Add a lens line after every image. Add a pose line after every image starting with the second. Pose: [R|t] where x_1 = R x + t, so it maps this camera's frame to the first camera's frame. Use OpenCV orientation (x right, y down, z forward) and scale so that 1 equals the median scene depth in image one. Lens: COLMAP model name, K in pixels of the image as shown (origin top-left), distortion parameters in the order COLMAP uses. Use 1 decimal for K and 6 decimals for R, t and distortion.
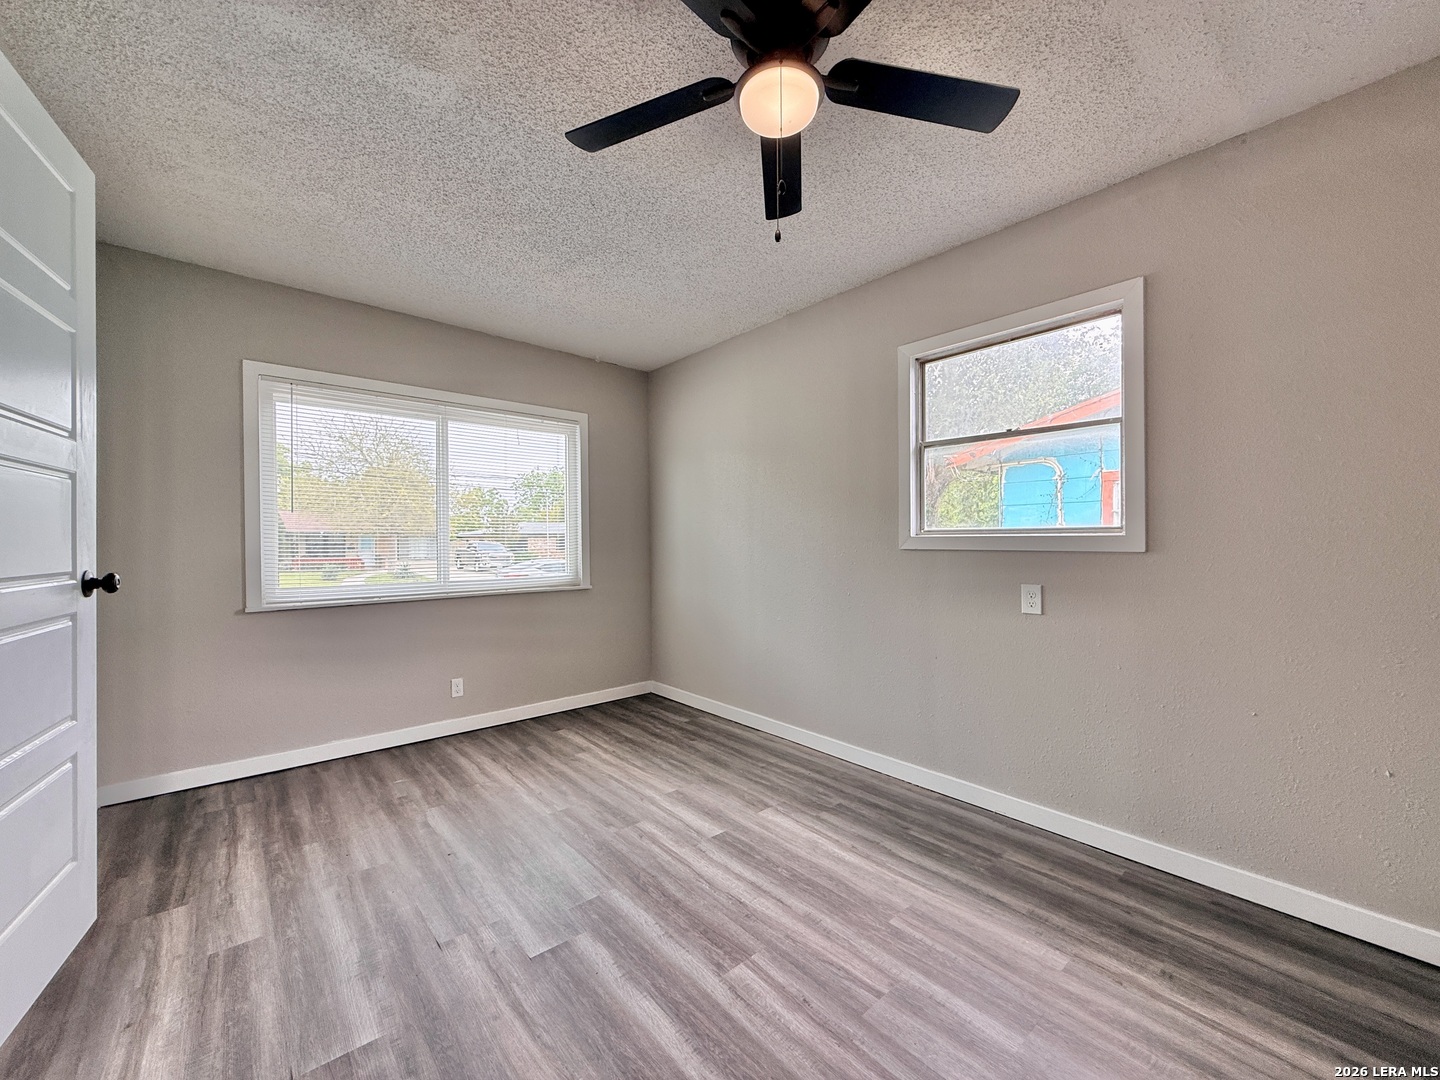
lens RADIAL K [[570.9, 0, 717.4], [0, 570.9, 541.9], [0, 0, 1]] dist [-0.000776, 0.000594]
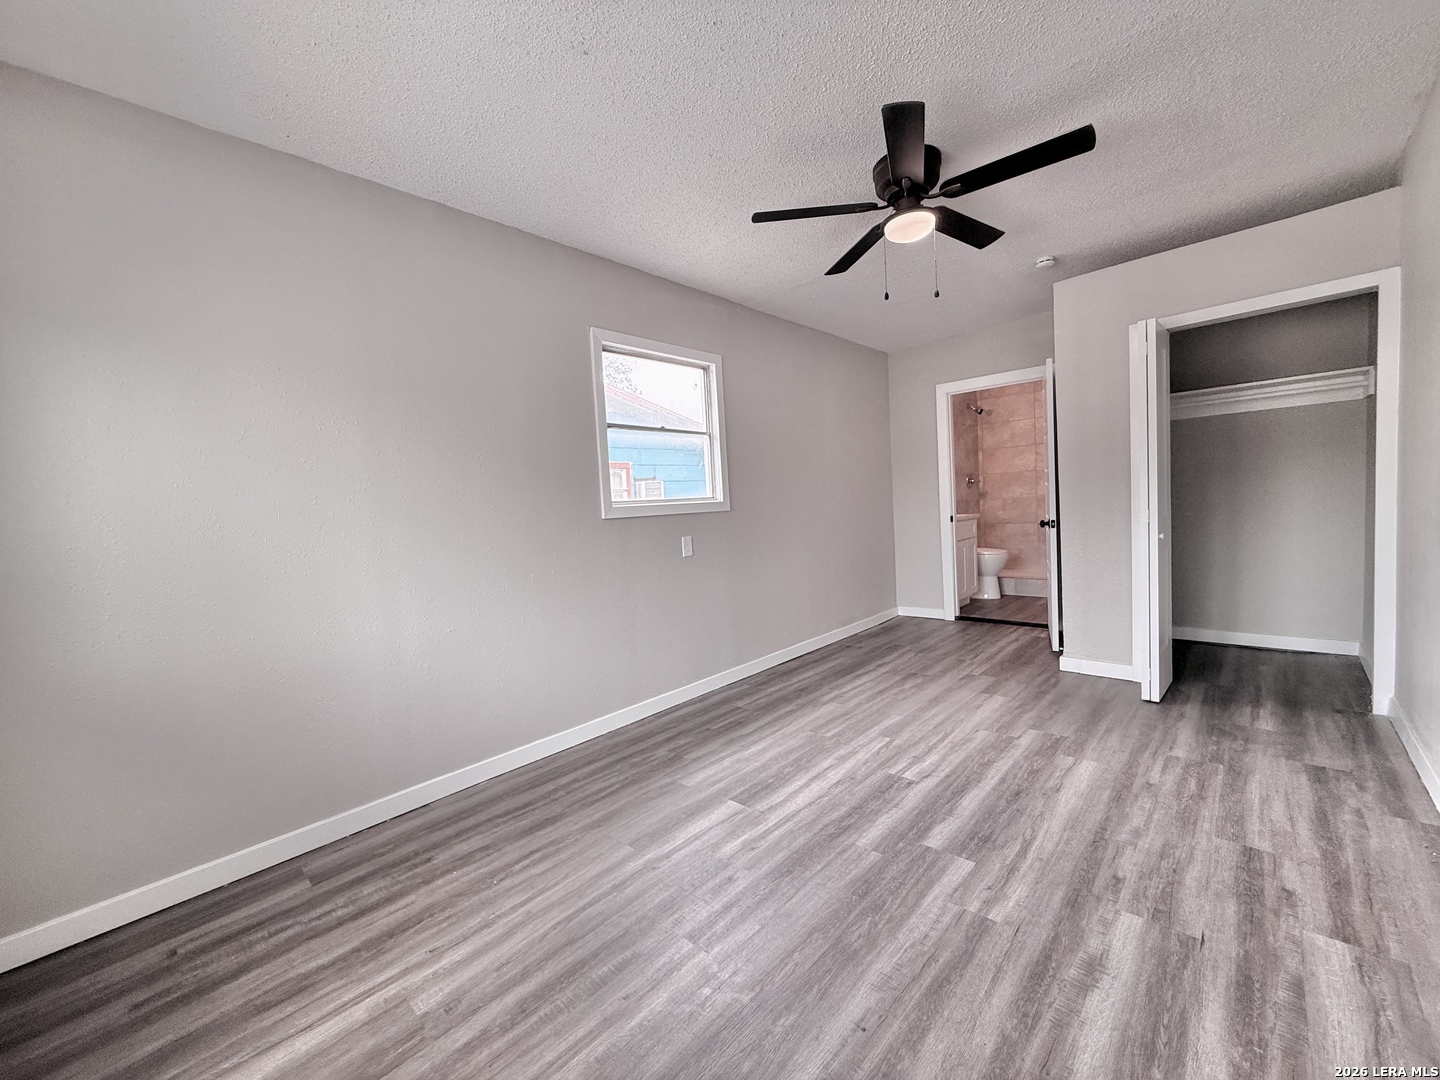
lens RADIAL K [[570.9, 0, 715.9], [0, 570.9, 544.9], [0, 0, 1]] dist [-0.000776, 0.000594]
pose [[-0.101702, -0.059068, 0.993060, -0.872770], [0.057422, 0.996223, 0.065137, 0.003835], [-0.993156, 0.063648, -0.097926, 1.019958]]
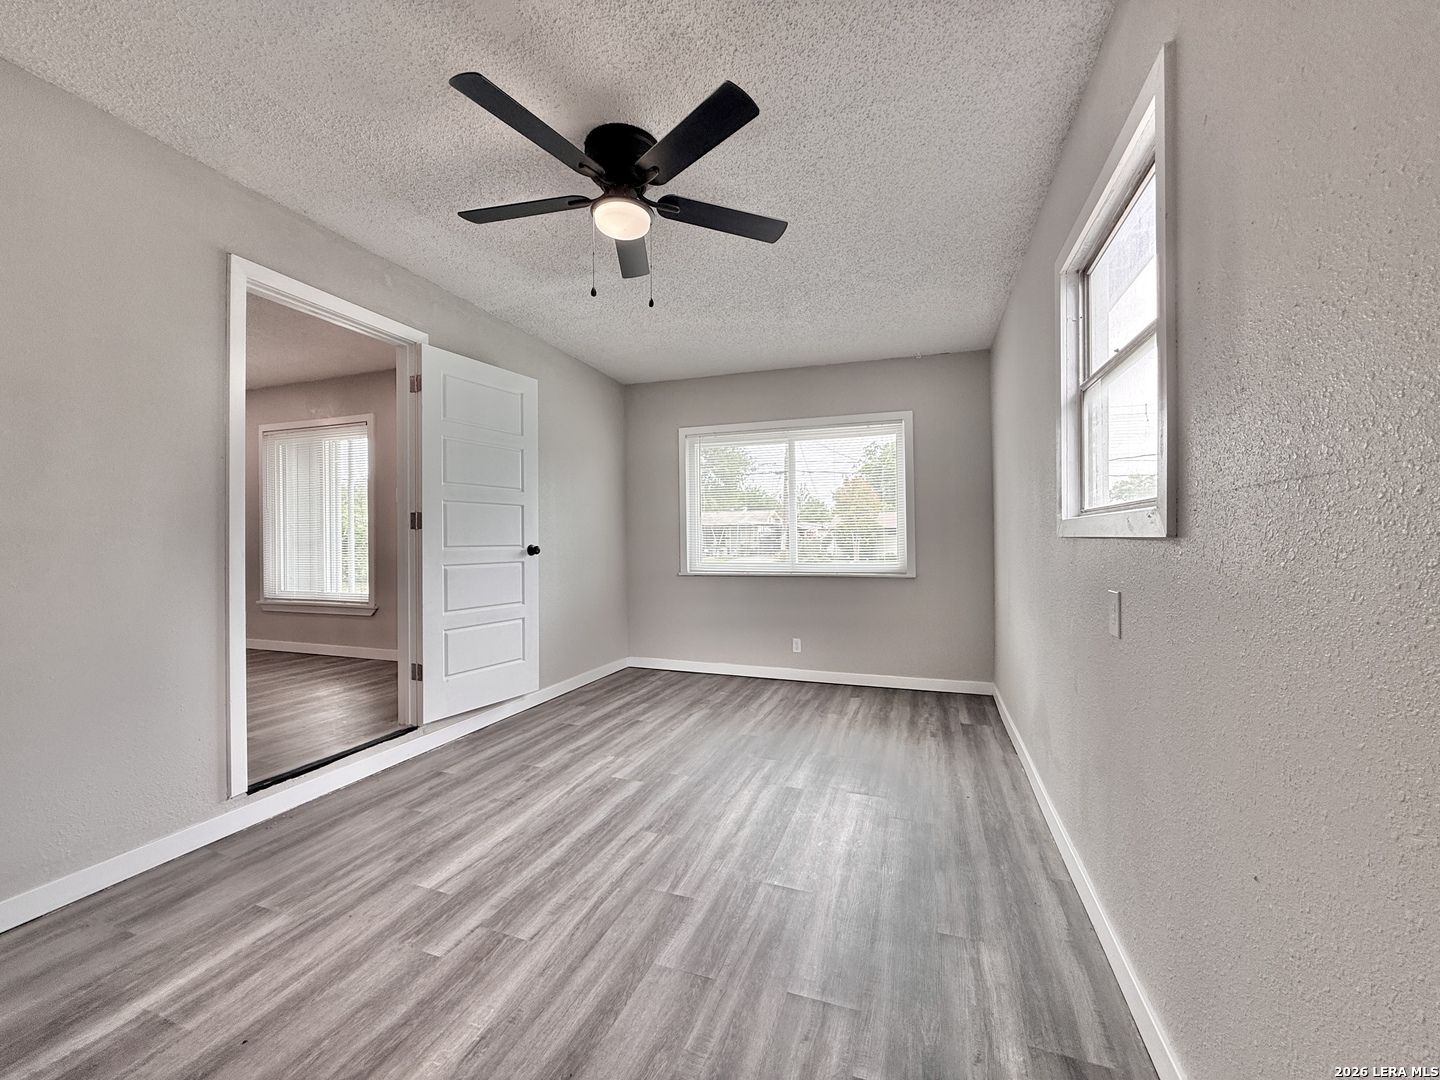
lens RADIAL K [[570.9, 0, 716.9], [0, 570.9, 539.7], [0, 0, 1]] dist [-0.000776, 0.000594]
pose [[0.496206, 0.000340, -0.868205, 0.841222], [0.004454, 0.999986, 0.002937, 0.014340], [0.868193, -0.005325, 0.496197, 0.282657]]
